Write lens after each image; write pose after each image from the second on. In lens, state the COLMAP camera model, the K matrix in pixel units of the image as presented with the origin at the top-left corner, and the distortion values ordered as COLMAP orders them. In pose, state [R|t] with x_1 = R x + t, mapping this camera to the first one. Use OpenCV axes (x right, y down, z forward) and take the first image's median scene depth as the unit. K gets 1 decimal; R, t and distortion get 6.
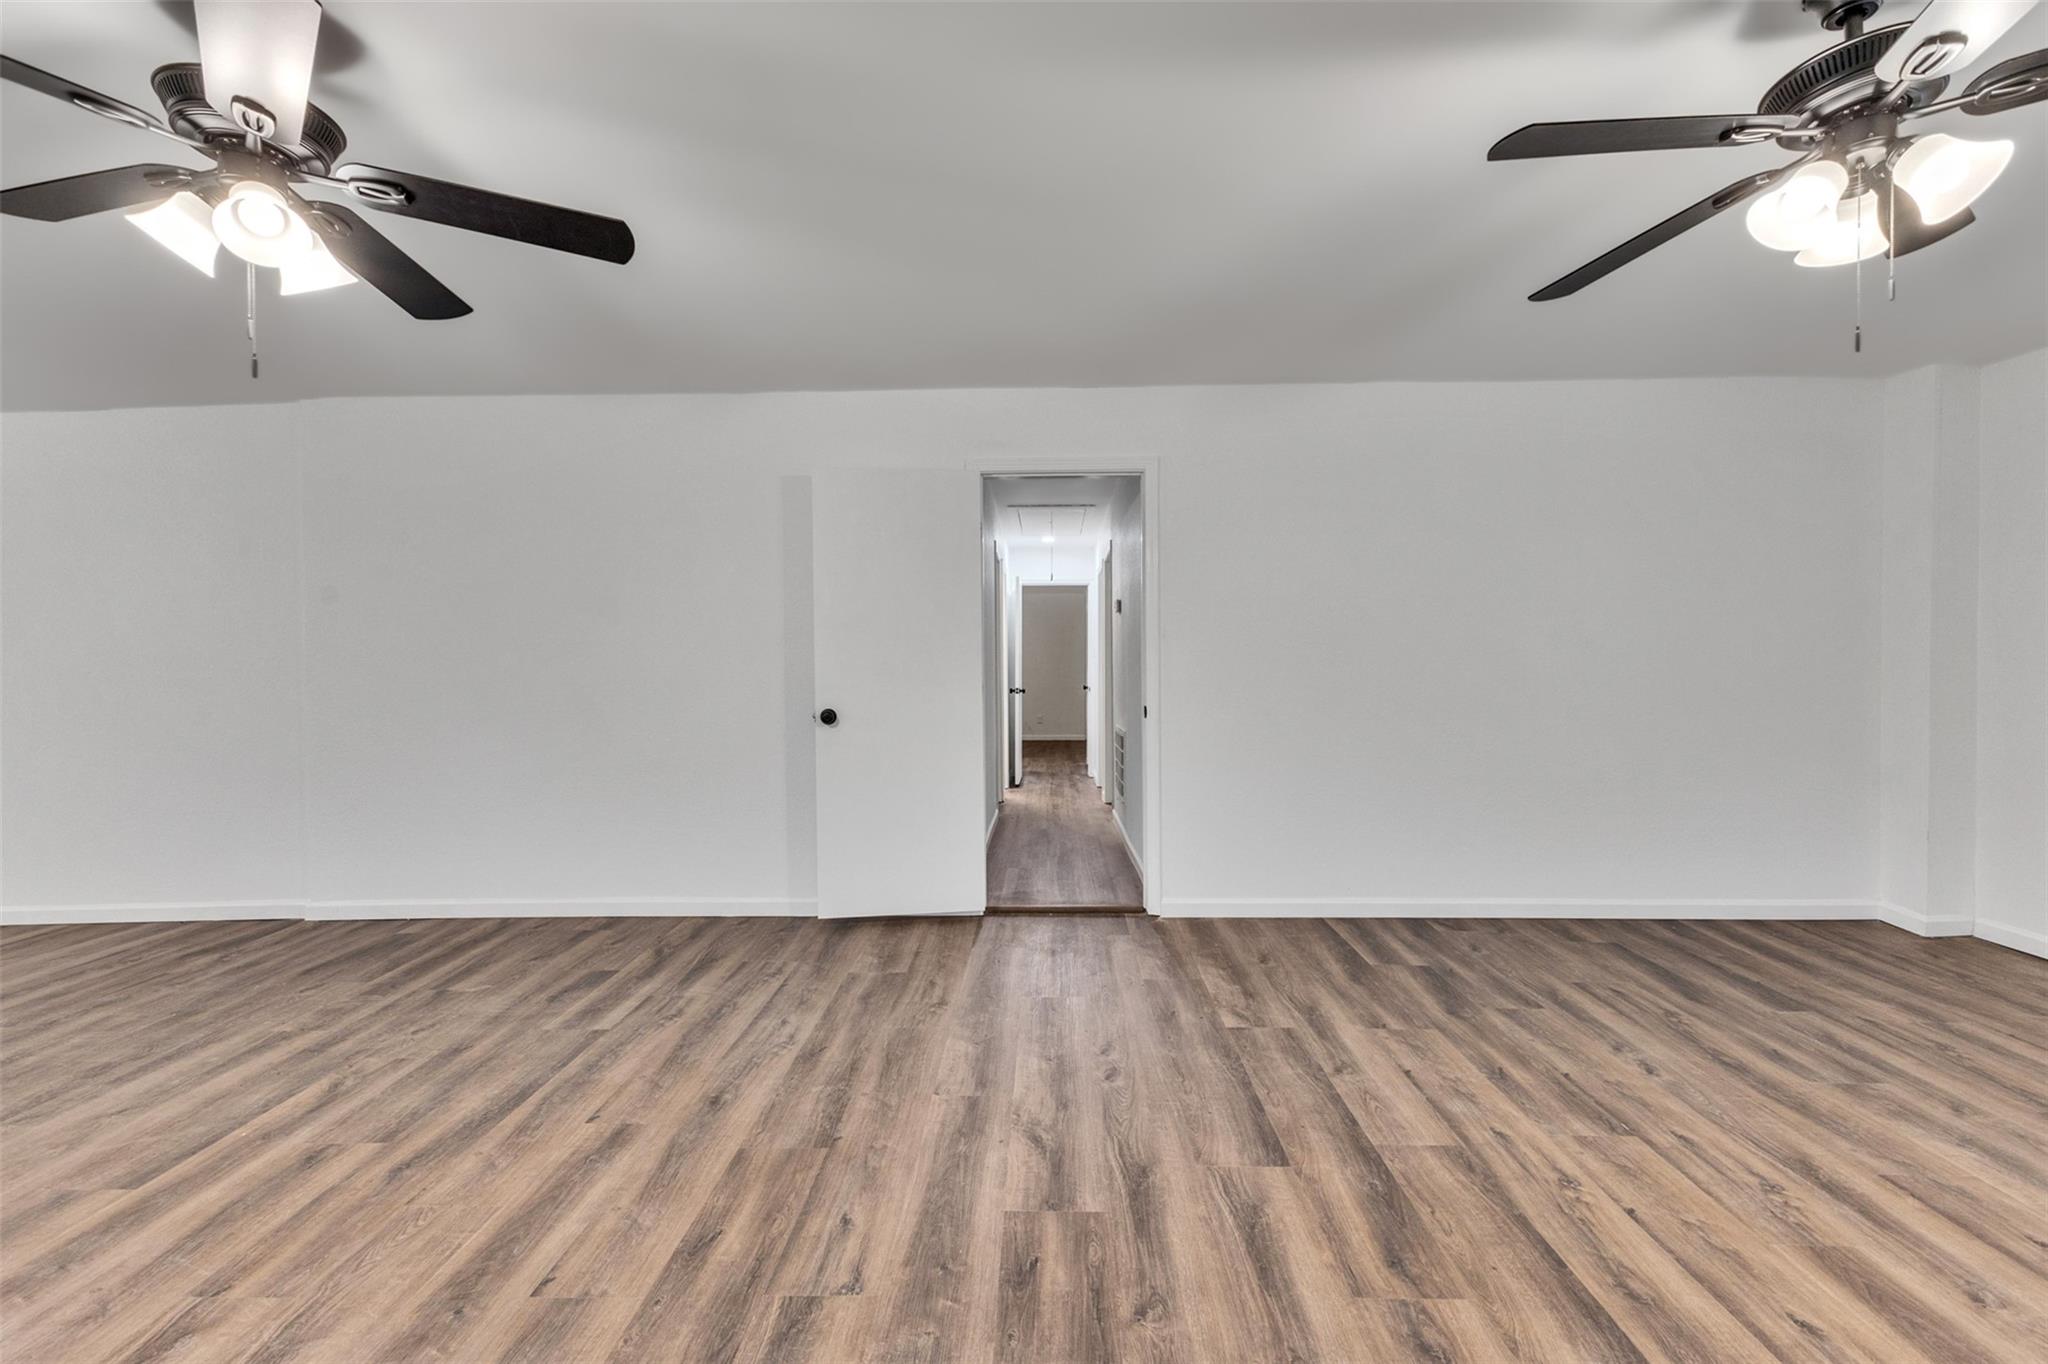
lens RADIAL K [[882.7, 0, 1024.0], [0, 882.7, 682.0], [0, 0, 1]] dist [0.016539, -0.006577]
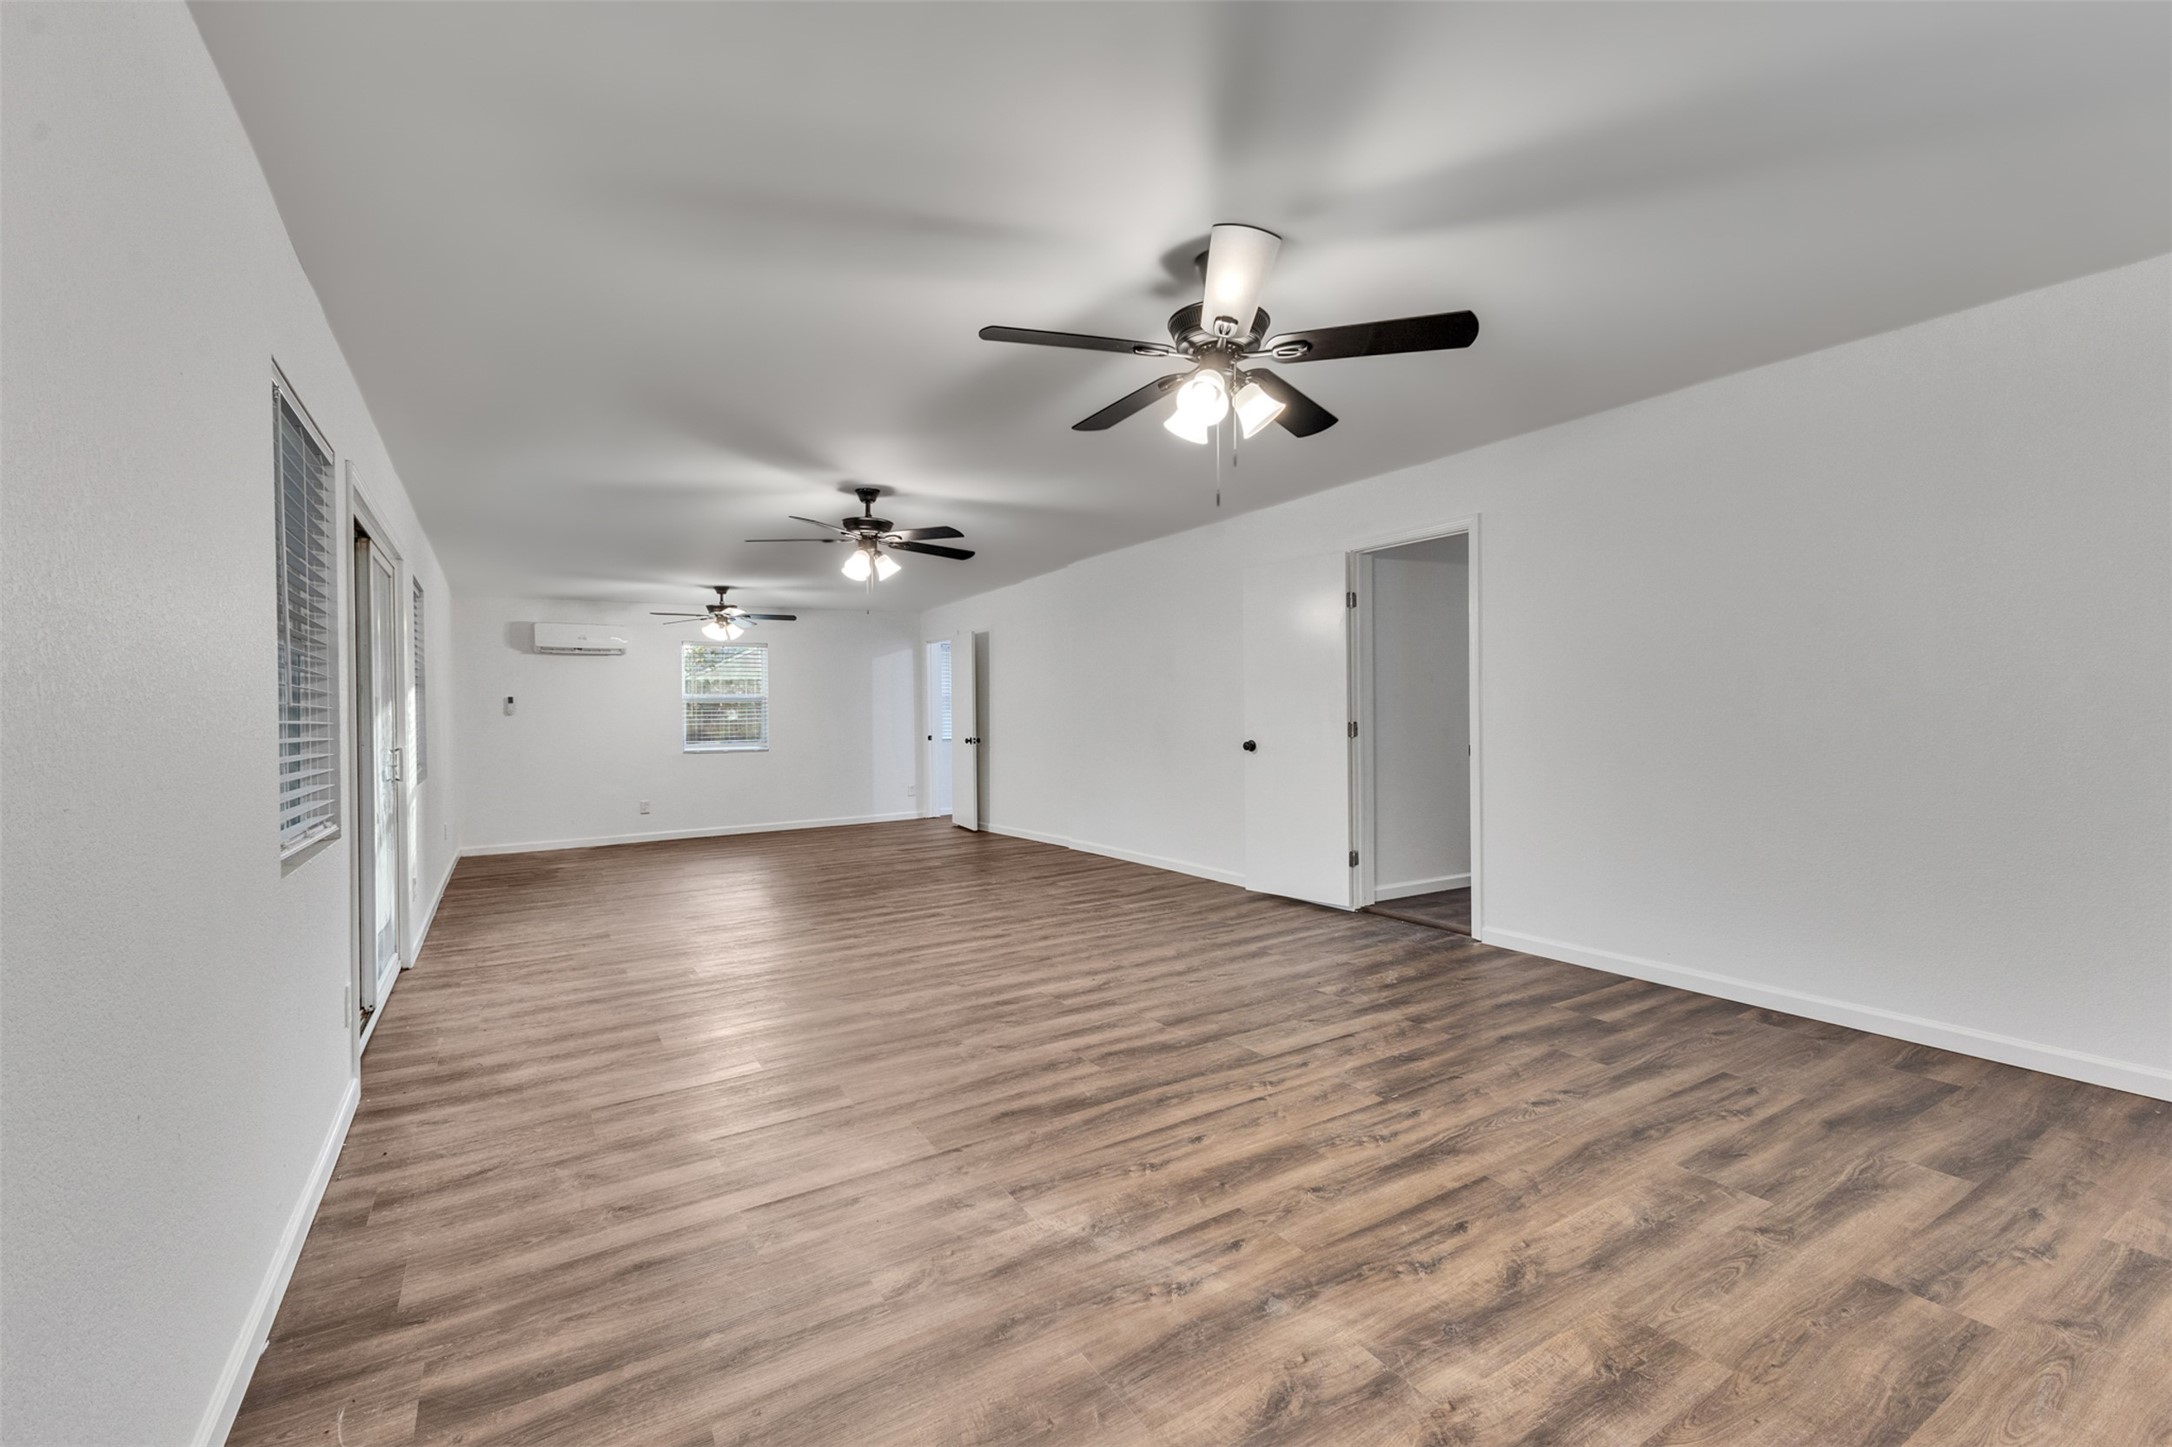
lens RADIAL K [[933.7, 0, 1085.7], [0, 933.7, 721.7], [0, 0, 1]] dist [0.014341, -0.003529]
pose [[0.544194, 0.005702, -0.838940, 1.318149], [-0.004296, 0.999983, 0.004009, -0.007889], [0.838948, 0.001422, 0.544209, -0.034398]]
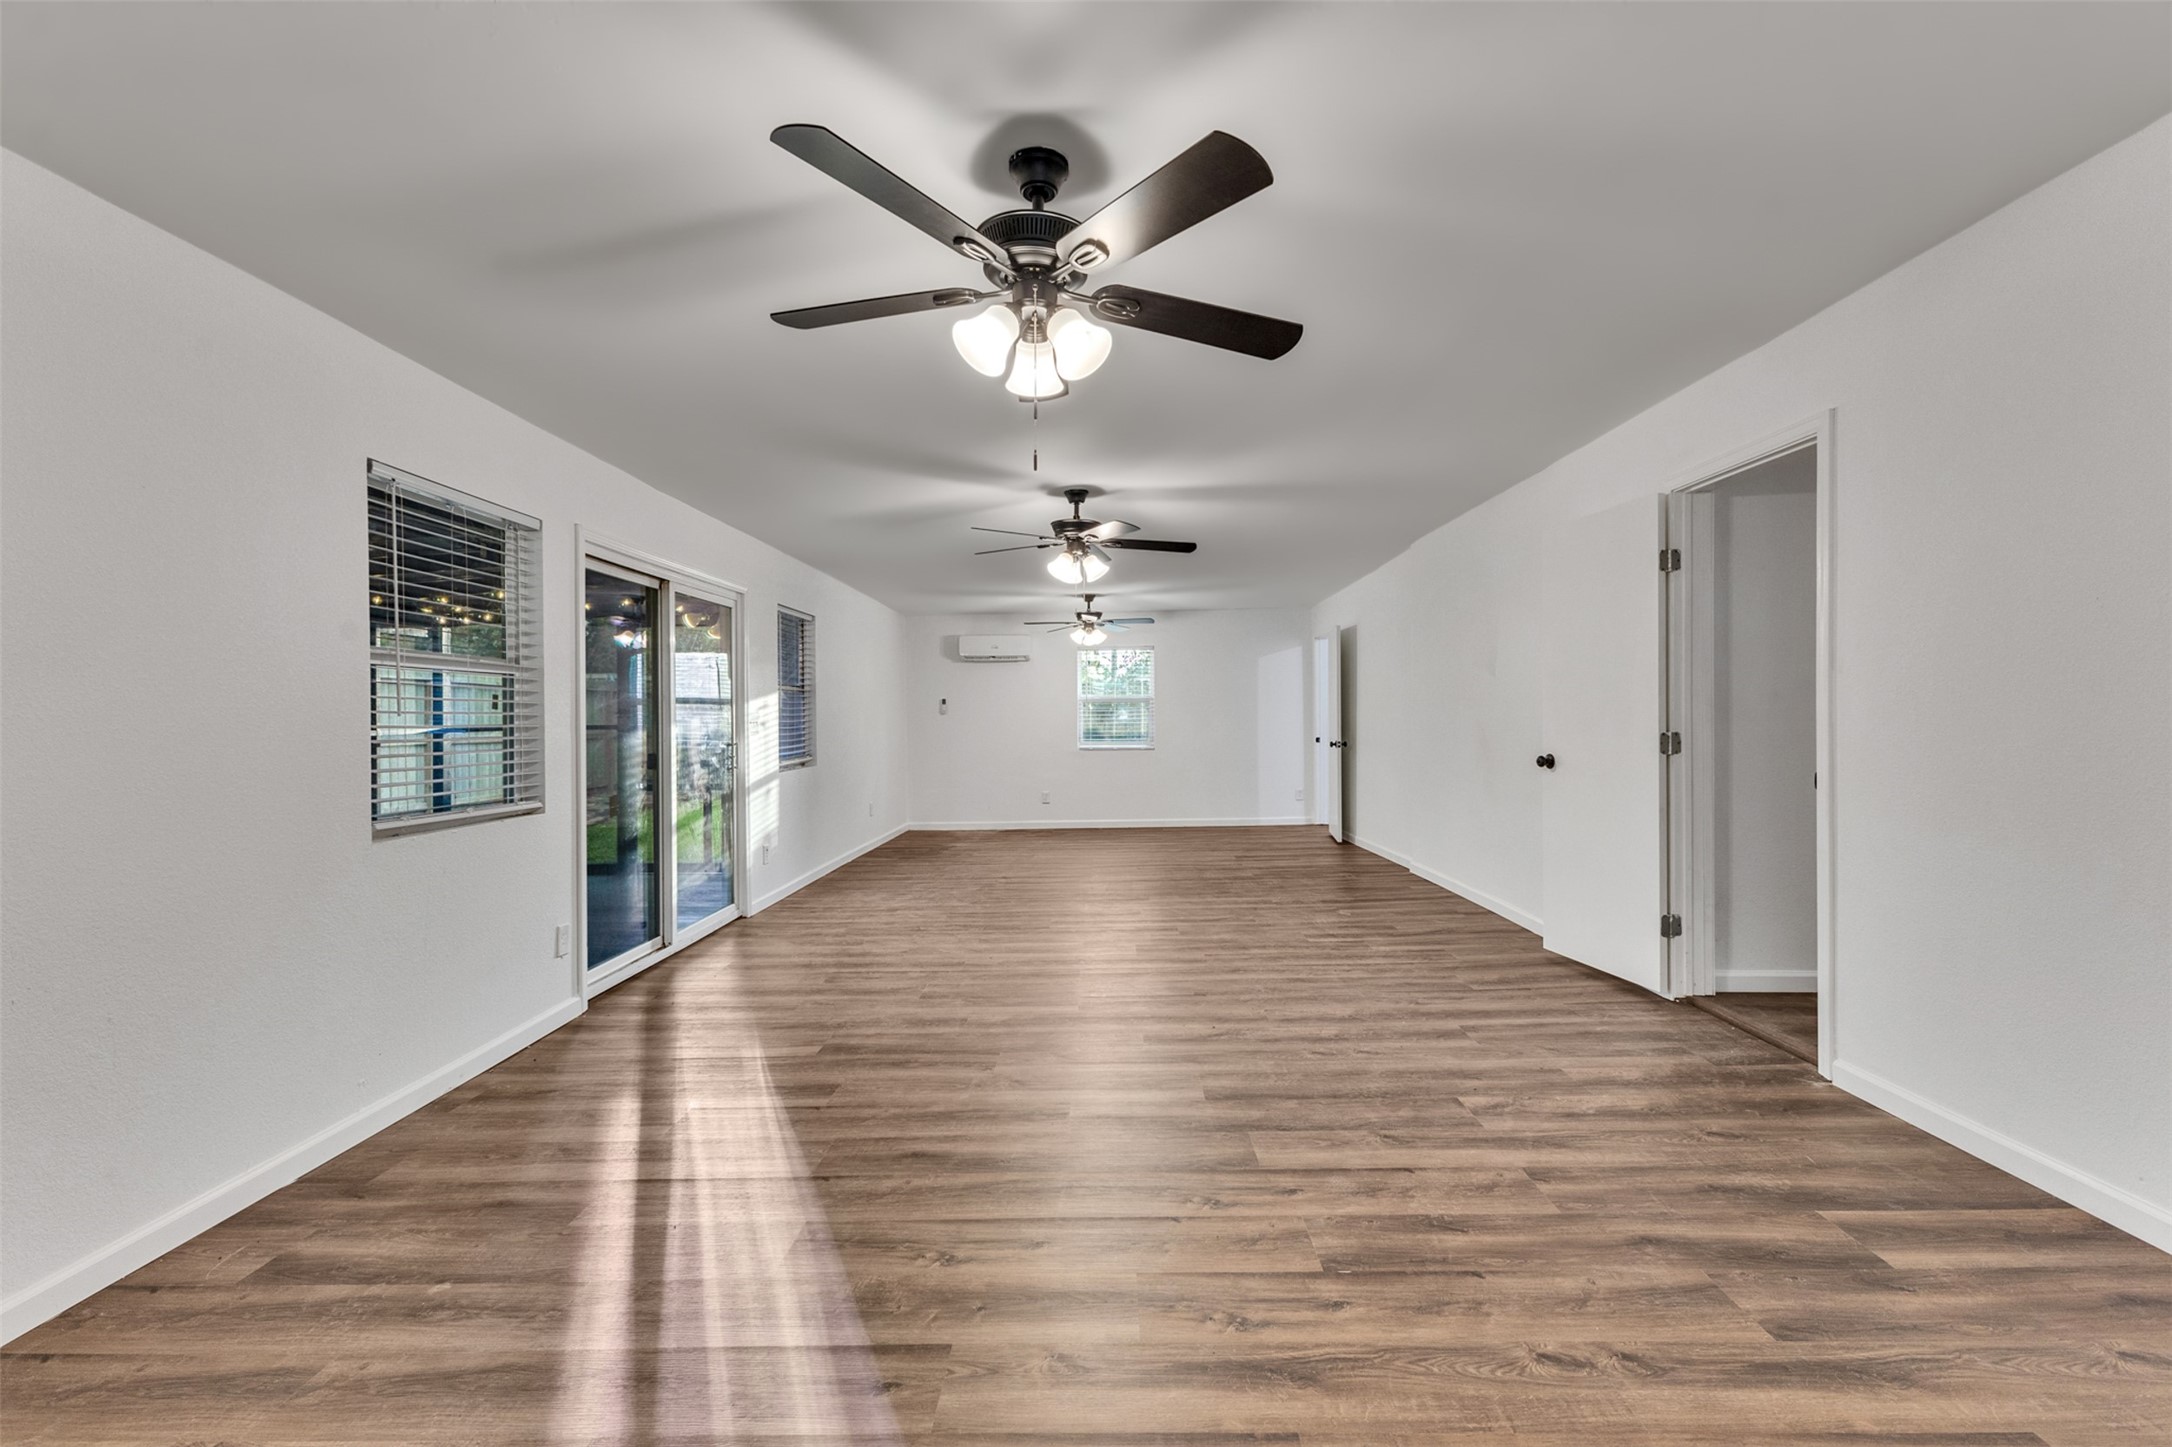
lens RADIAL K [[933.7, 0, 1085.7], [0, 933.7, 721.7], [0, 0, 1]] dist [0.014341, -0.003529]
pose [[0.006864, 0.011103, -0.999915, 1.364686], [-0.008120, 0.999906, 0.011048, -0.026932], [0.999943, 0.008043, 0.006954, 0.650373]]
